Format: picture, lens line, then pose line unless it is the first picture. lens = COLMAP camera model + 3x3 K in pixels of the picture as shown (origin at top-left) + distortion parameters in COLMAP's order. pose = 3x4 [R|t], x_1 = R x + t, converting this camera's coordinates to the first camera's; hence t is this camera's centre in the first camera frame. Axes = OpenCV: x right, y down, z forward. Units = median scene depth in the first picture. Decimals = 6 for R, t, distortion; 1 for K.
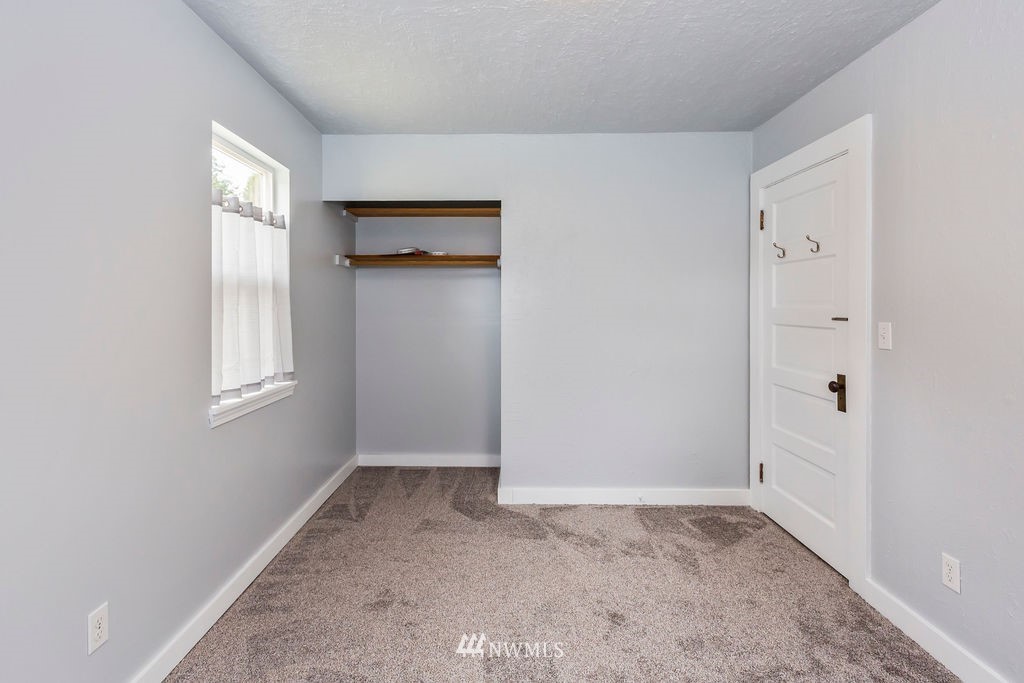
lens RADIAL K [[483.1, 0, 493.7], [0, 483.1, 304.6], [0, 0, 1]] dist [0.000455, 0.000216]
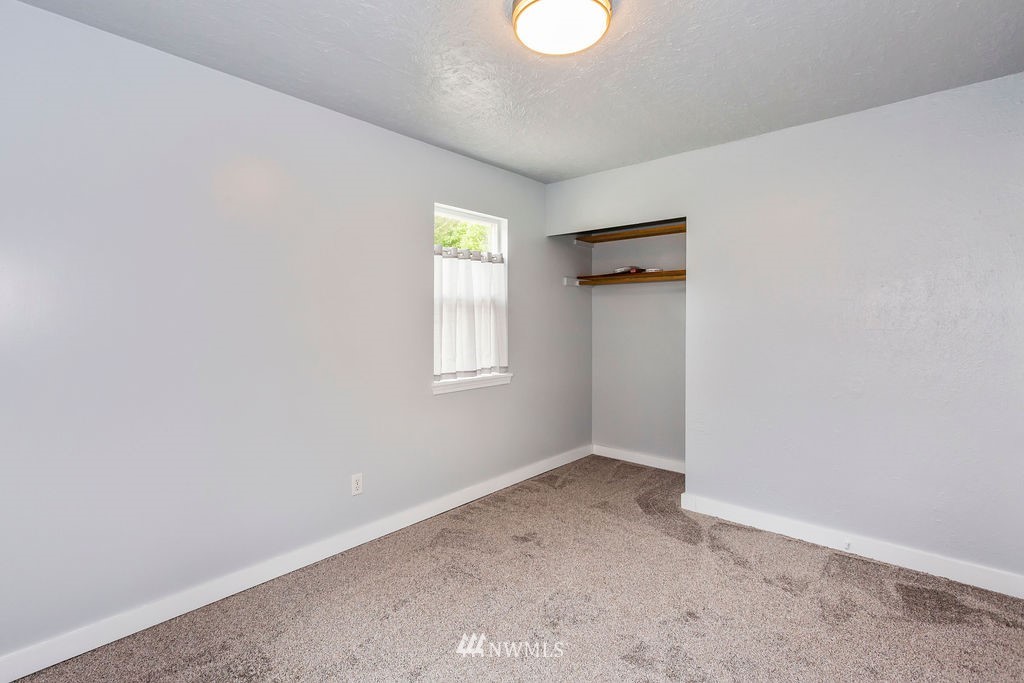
lens RADIAL K [[471.0, 0, 501.0], [0, 471.0, 321.4], [0, 0, 1]] dist [0.000459, -0.000189]
pose [[0.757376, 0.002782, -0.652973, 0.415236], [0.002414, 0.999972, 0.007060, 0.001015], [0.652975, -0.006923, 0.757348, -0.025152]]
